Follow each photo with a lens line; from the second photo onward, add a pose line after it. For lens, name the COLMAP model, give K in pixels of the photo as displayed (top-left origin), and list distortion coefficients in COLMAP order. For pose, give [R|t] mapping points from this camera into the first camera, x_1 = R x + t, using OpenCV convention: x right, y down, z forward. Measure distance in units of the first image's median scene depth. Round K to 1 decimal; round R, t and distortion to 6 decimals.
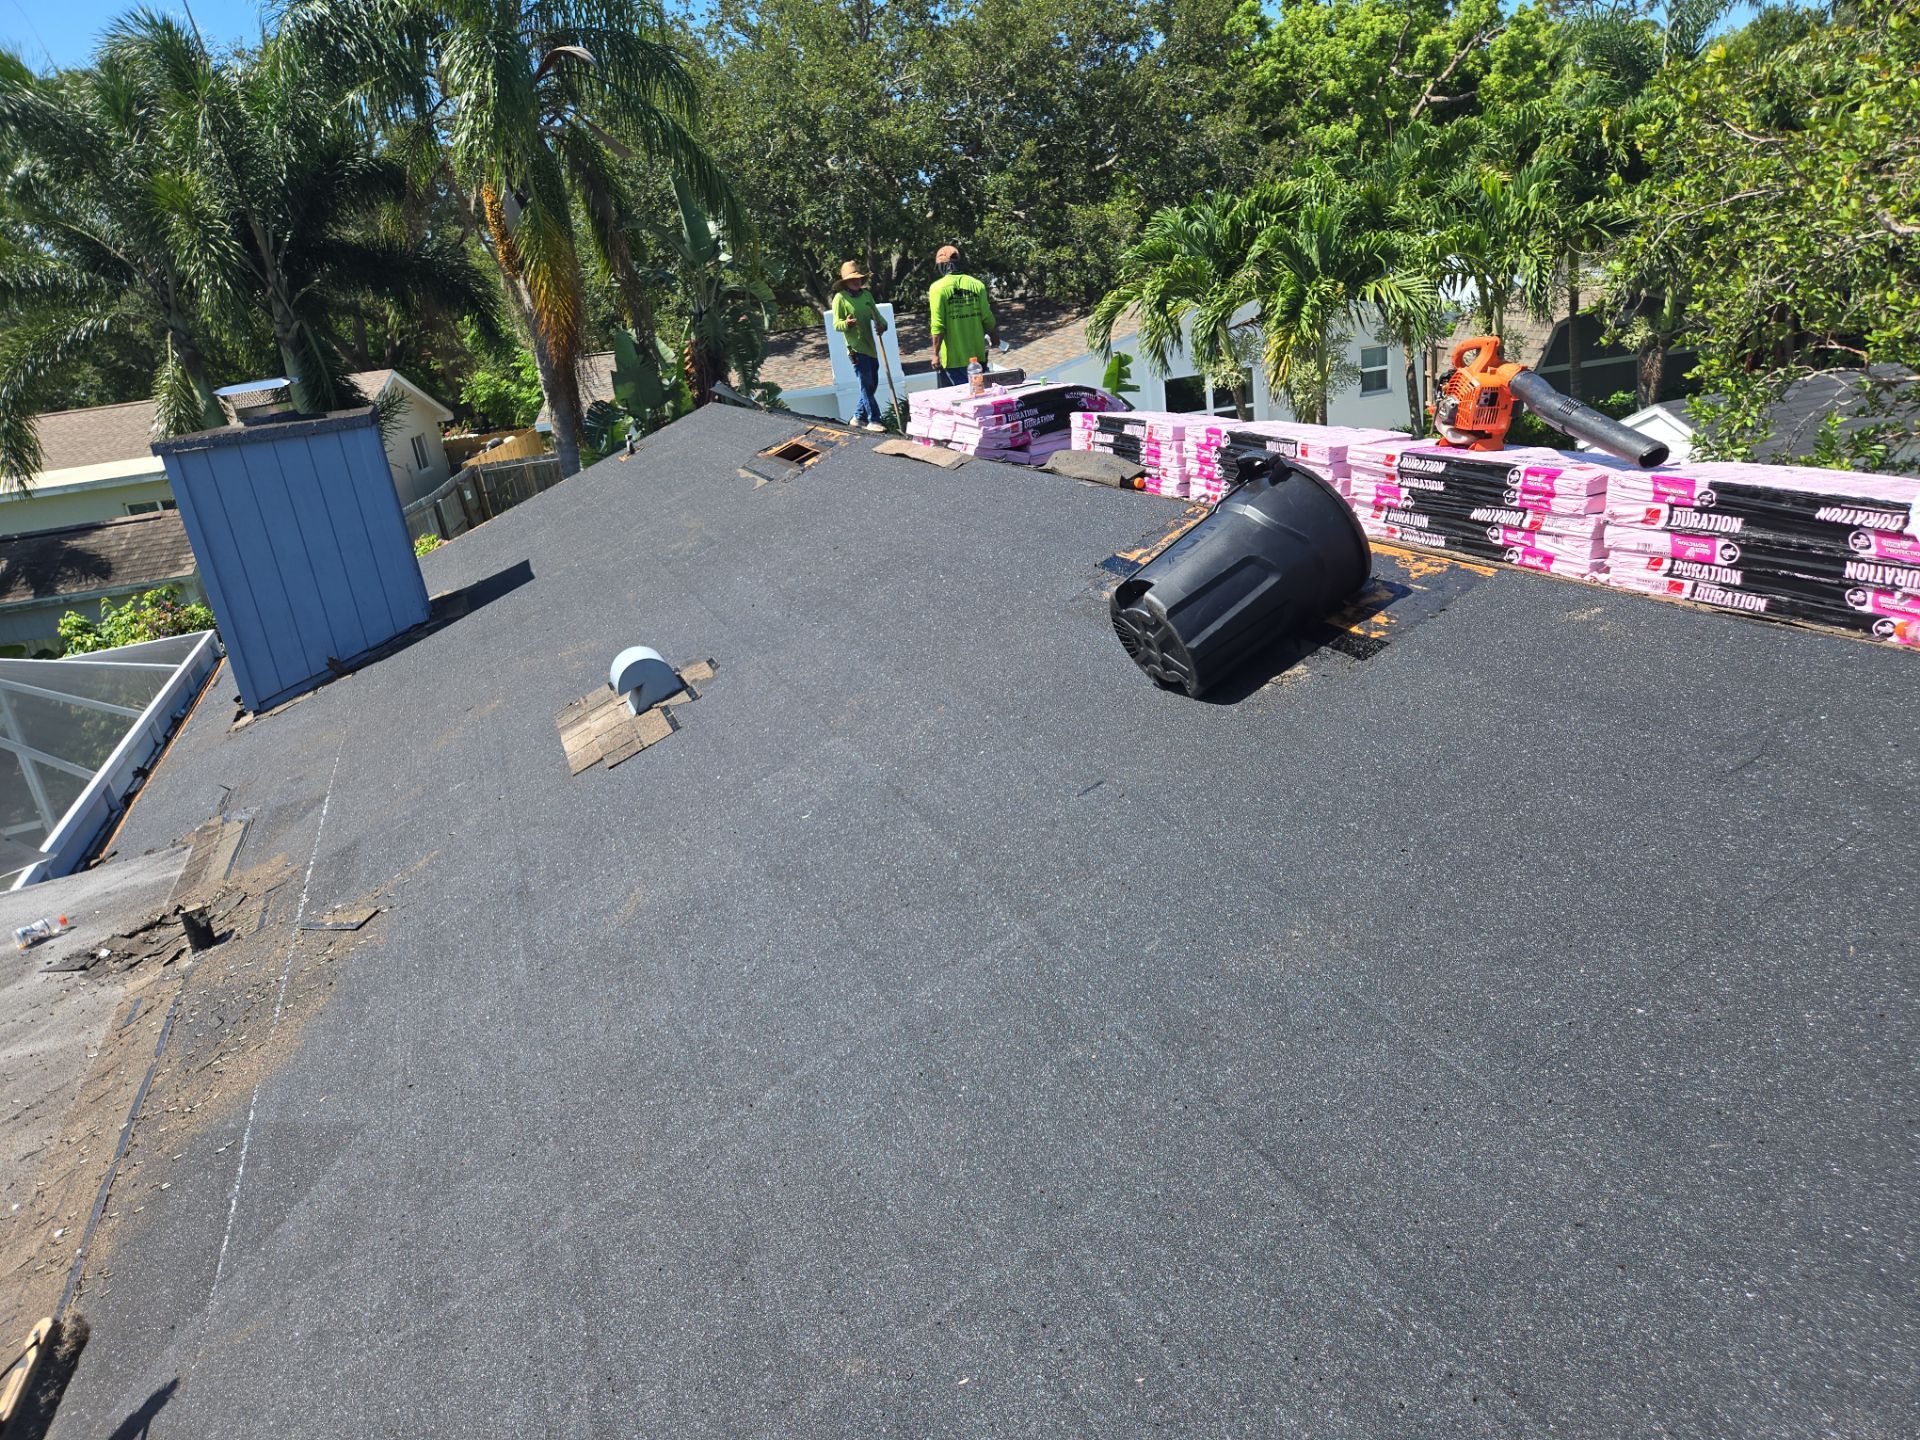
lens RADIAL K [[1283.0, 0, 951.1], [0, 1283.0, 712.2], [0, 0, 1]] dist [0.054943, -0.057635]
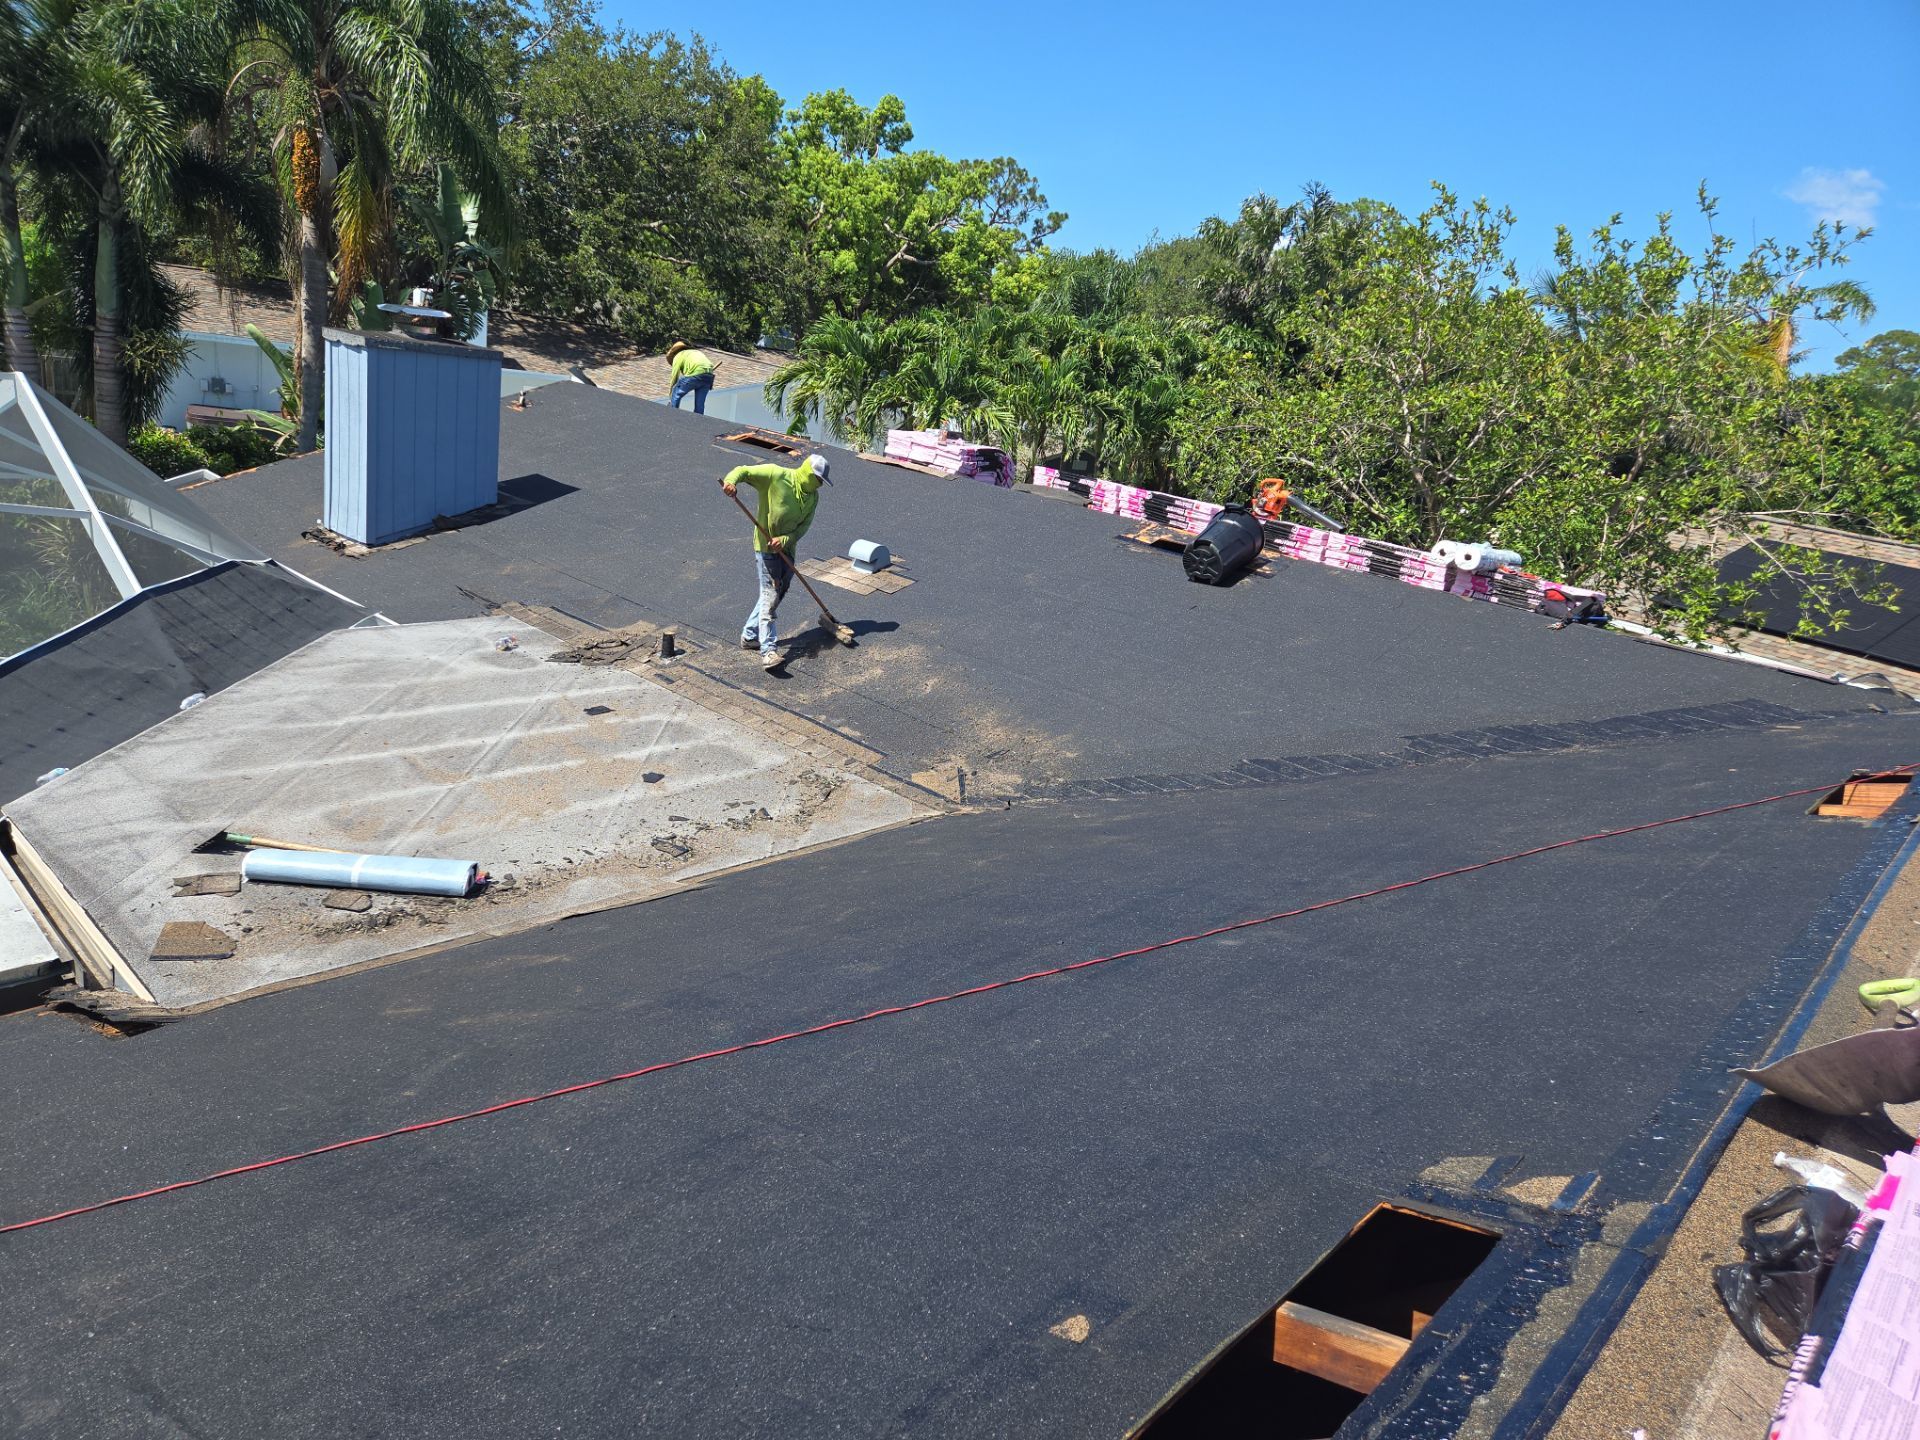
lens RADIAL K [[1283.0, 0, 962.4], [0, 1283.0, 753.9], [0, 0, 1]] dist [0.054943, -0.057635]
pose [[0.853642, 0.101959, 0.510783, -0.406127], [-0.096066, 0.994650, -0.037994, 0.124868], [-0.511924, -0.016636, 0.858870, -0.279186]]
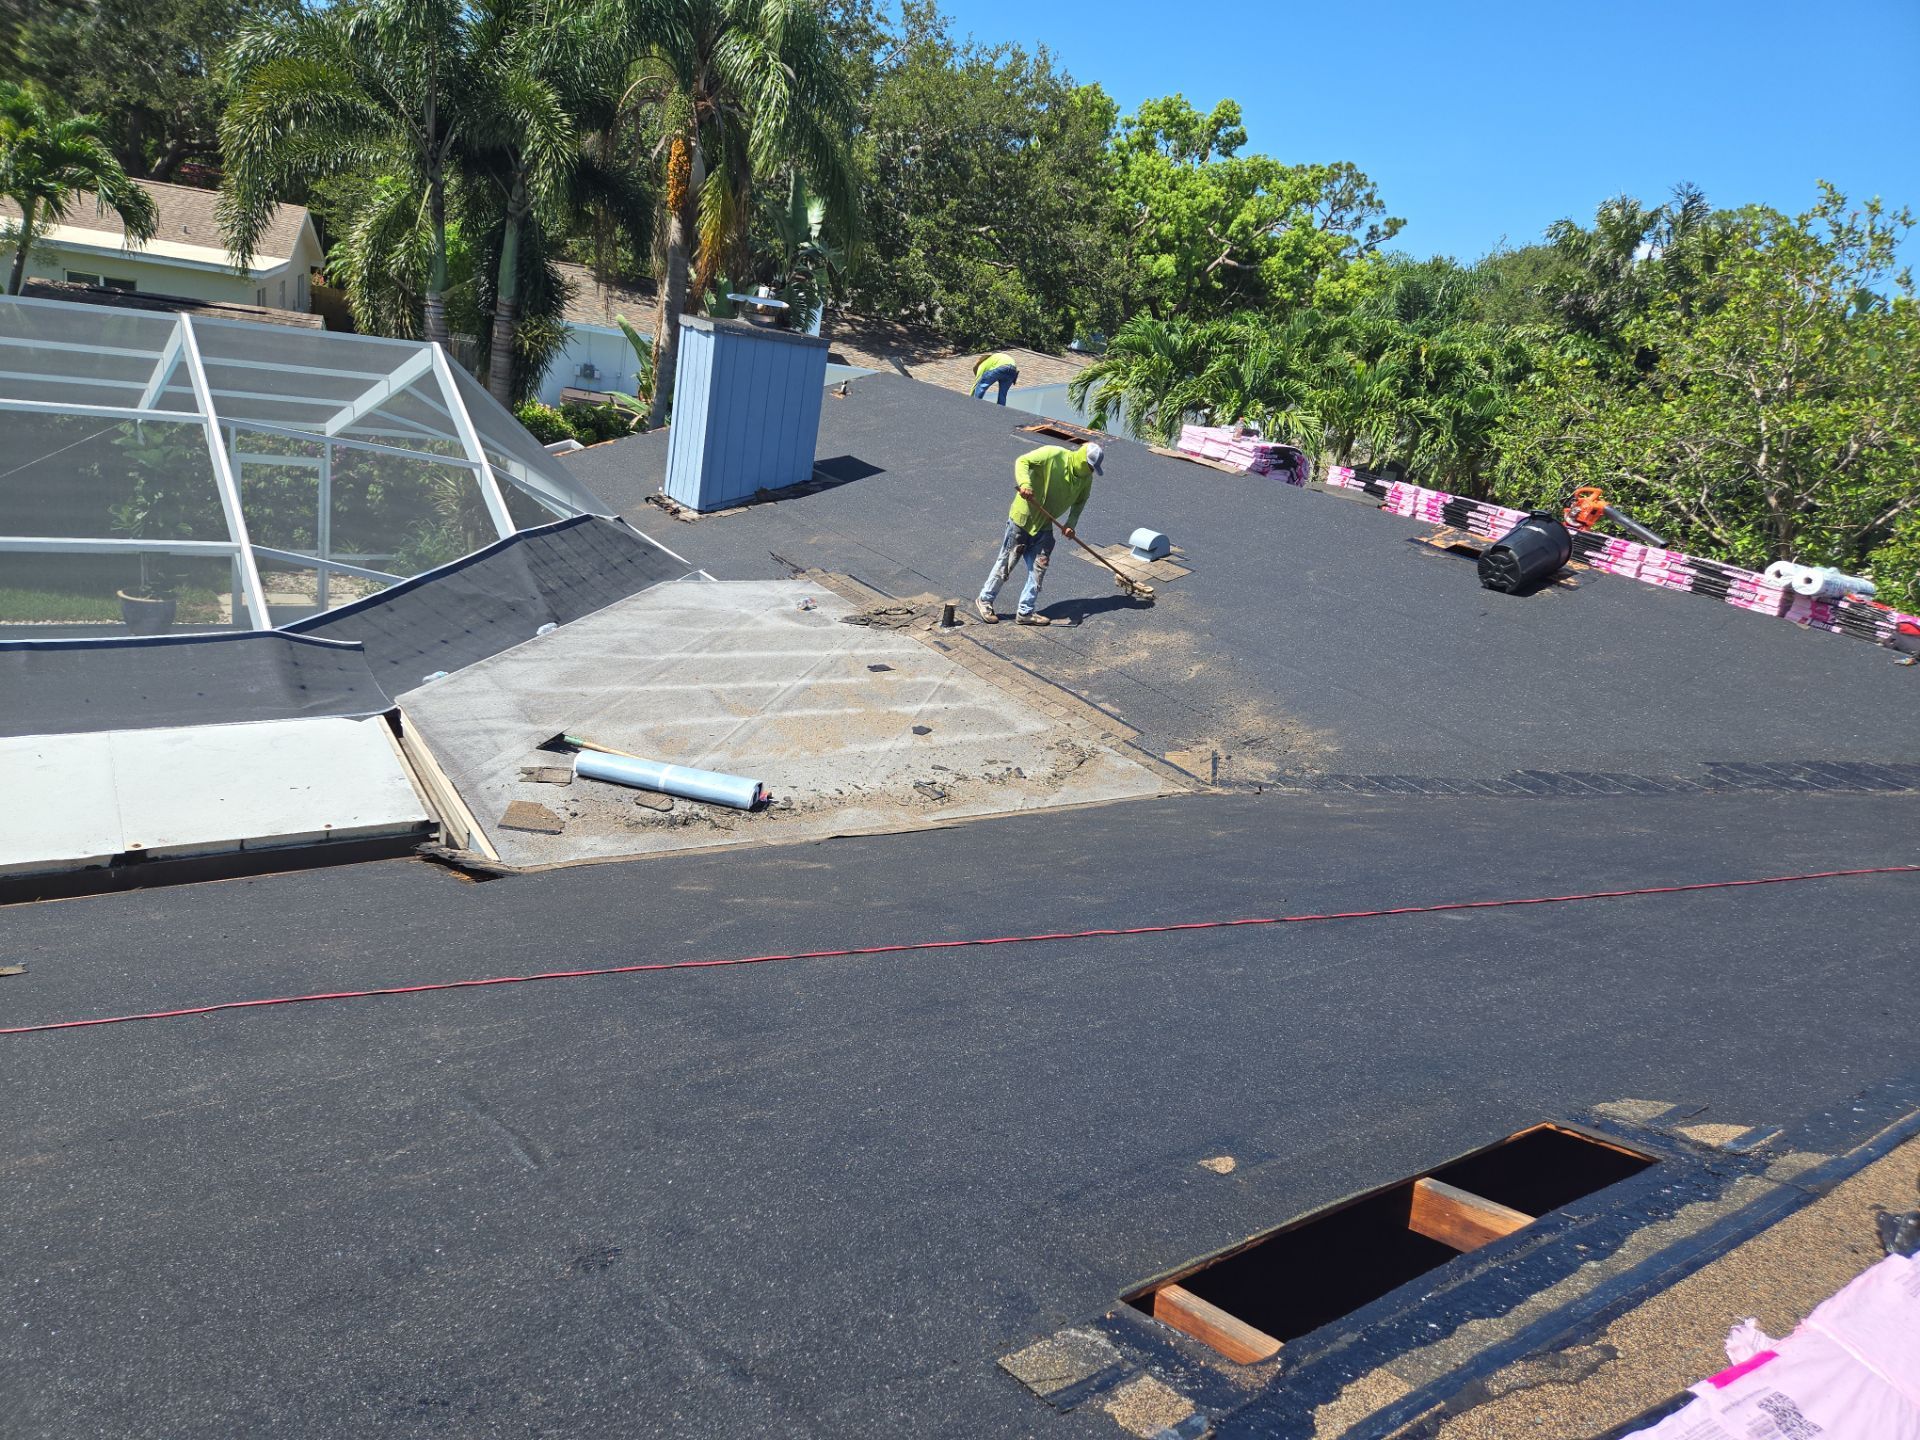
lens RADIAL K [[1283.0, 0, 941.6], [0, 1283.0, 750.7], [0, 0, 1]] dist [0.054943, -0.057635]
pose [[0.932700, 0.191975, 0.305314, -0.406761], [-0.197945, 0.980145, -0.011596, 0.139770], [-0.301478, -0.049620, 0.952181, -0.302320]]
